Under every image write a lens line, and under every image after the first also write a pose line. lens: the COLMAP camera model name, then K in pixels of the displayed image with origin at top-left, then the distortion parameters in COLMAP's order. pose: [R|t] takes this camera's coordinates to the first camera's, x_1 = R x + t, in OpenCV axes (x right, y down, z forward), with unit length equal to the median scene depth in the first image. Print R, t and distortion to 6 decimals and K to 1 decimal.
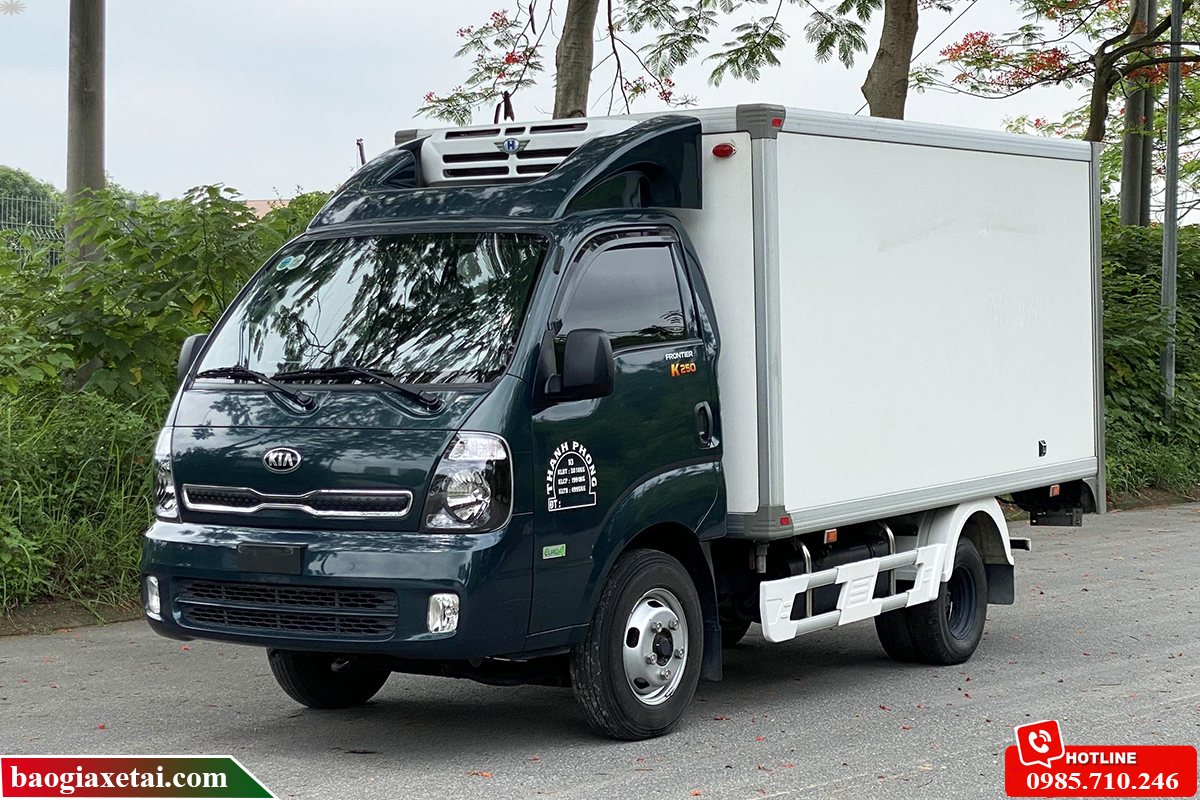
lens RADIAL K [[2277.7, 0, 602.5], [0, 2277.7, 398.7], [0, 0, 1]] dist [0.090672, 0.000000]
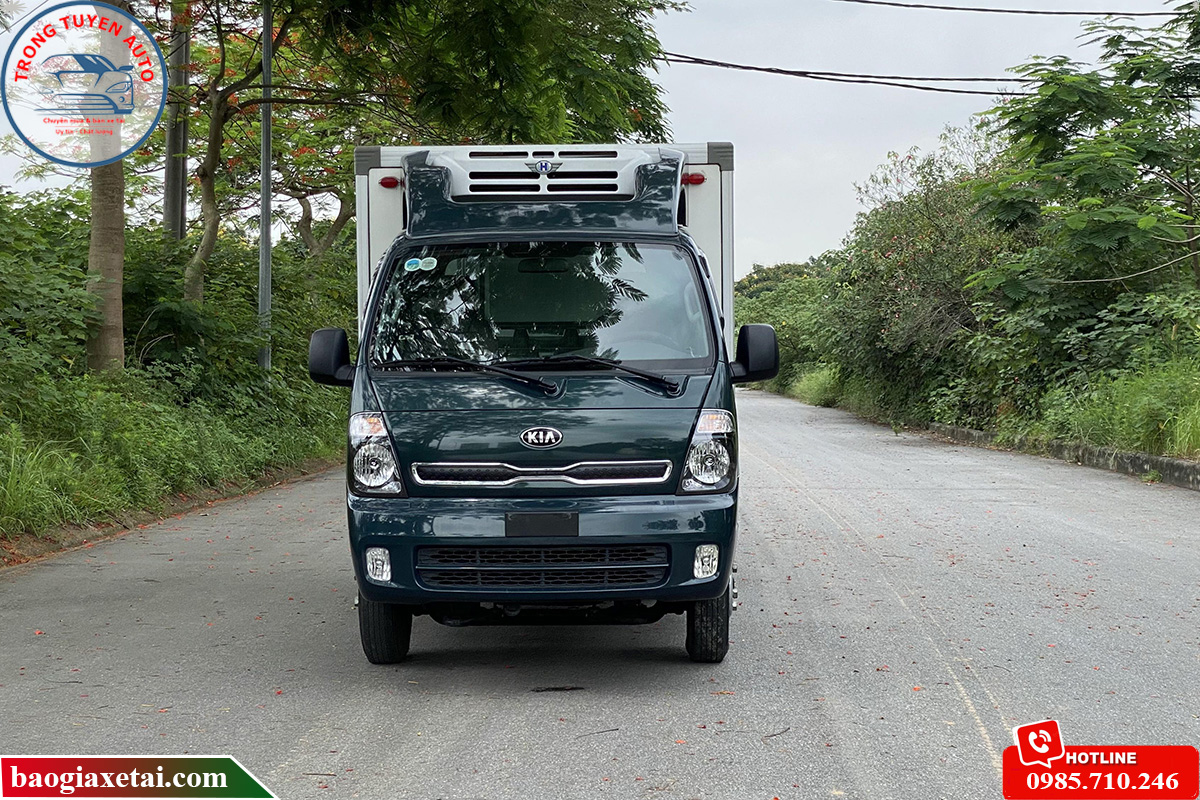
lens RADIAL K [[1874.6, 0, 595.4], [0, 1874.6, 399.8], [0, 0, 1]] dist [0.263265, 0.000000]
pose [[0.846365, -0.019764, 0.532237, -0.541888], [0.013282, 0.999784, 0.016004, -0.006118], [-0.532438, -0.006476, 0.846444, 0.163551]]
